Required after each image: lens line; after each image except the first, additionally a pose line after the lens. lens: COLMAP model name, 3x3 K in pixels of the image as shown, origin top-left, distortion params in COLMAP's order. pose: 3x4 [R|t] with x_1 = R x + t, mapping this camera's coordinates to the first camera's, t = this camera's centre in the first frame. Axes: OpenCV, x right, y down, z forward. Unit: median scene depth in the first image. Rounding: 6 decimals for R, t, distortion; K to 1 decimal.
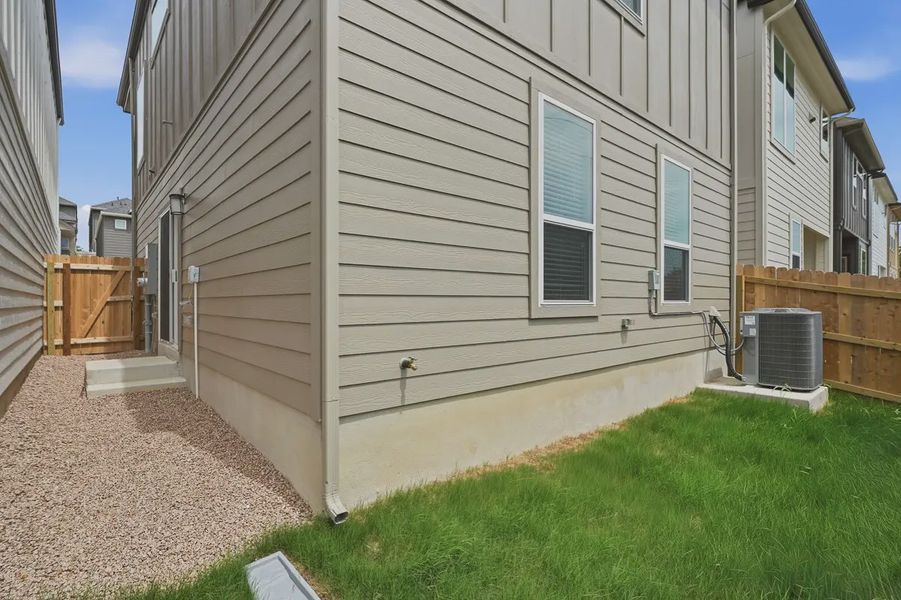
lens RADIAL K [[414.1, 0, 450.9], [0, 414.1, 302.7], [0, 0, 1]] dist [-0.010930, 0.000538]
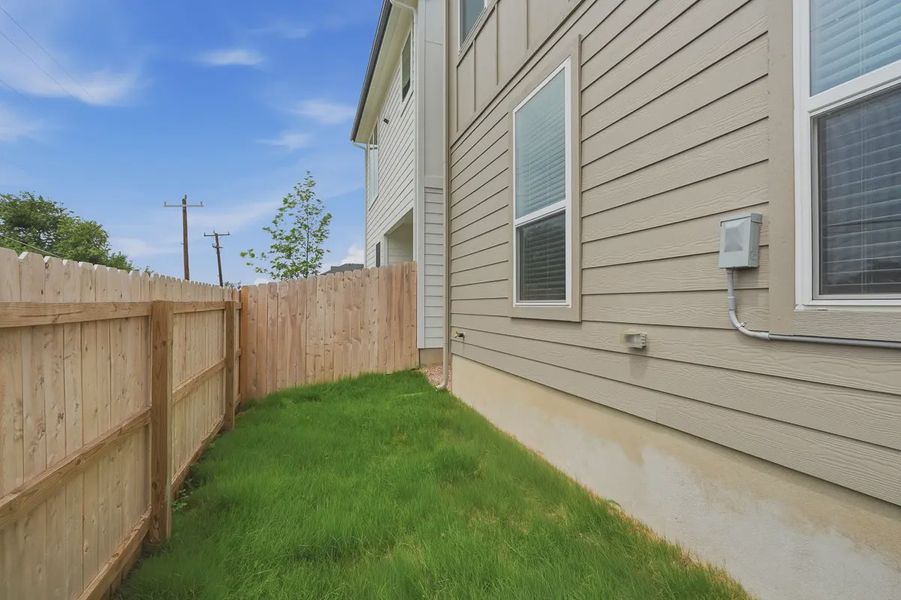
lens RADIAL K [[414.1, 0, 450.9], [0, 414.1, 302.7], [0, 0, 1]] dist [-0.010930, 0.000538]
pose [[-0.358803, -0.002181, -0.933411, 0.919842], [0.001086, 0.999996, -0.002754, 0.000900], [0.933413, -0.002001, -0.358799, 0.880352]]
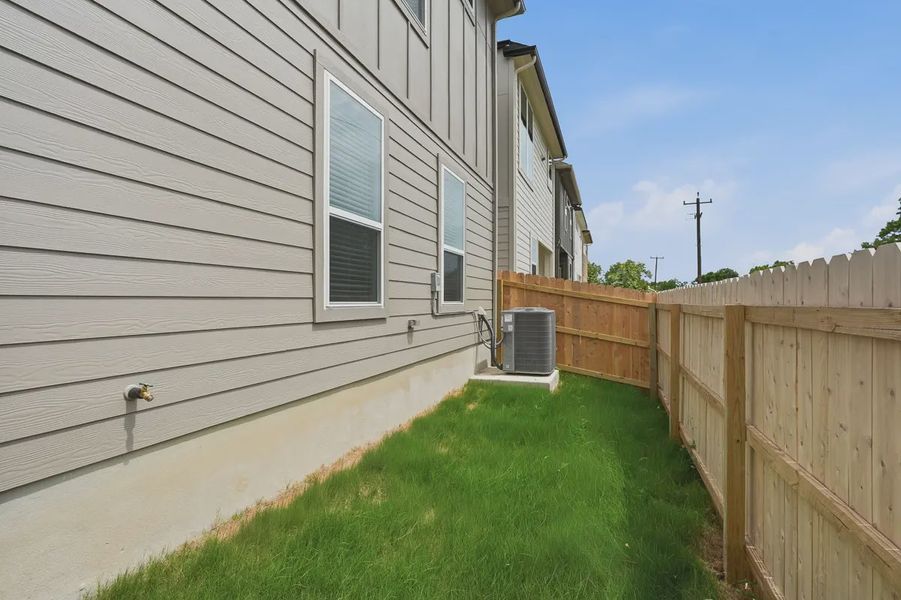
lens RADIAL K [[414.1, 0, 450.9], [0, 414.1, 302.7], [0, 0, 1]] dist [-0.010930, 0.000538]
pose [[0.873712, -0.001780, 0.486441, 0.011129], [0.001220, 0.999998, 0.001468, -0.003840], [-0.486443, -0.000689, 0.873712, 0.057867]]
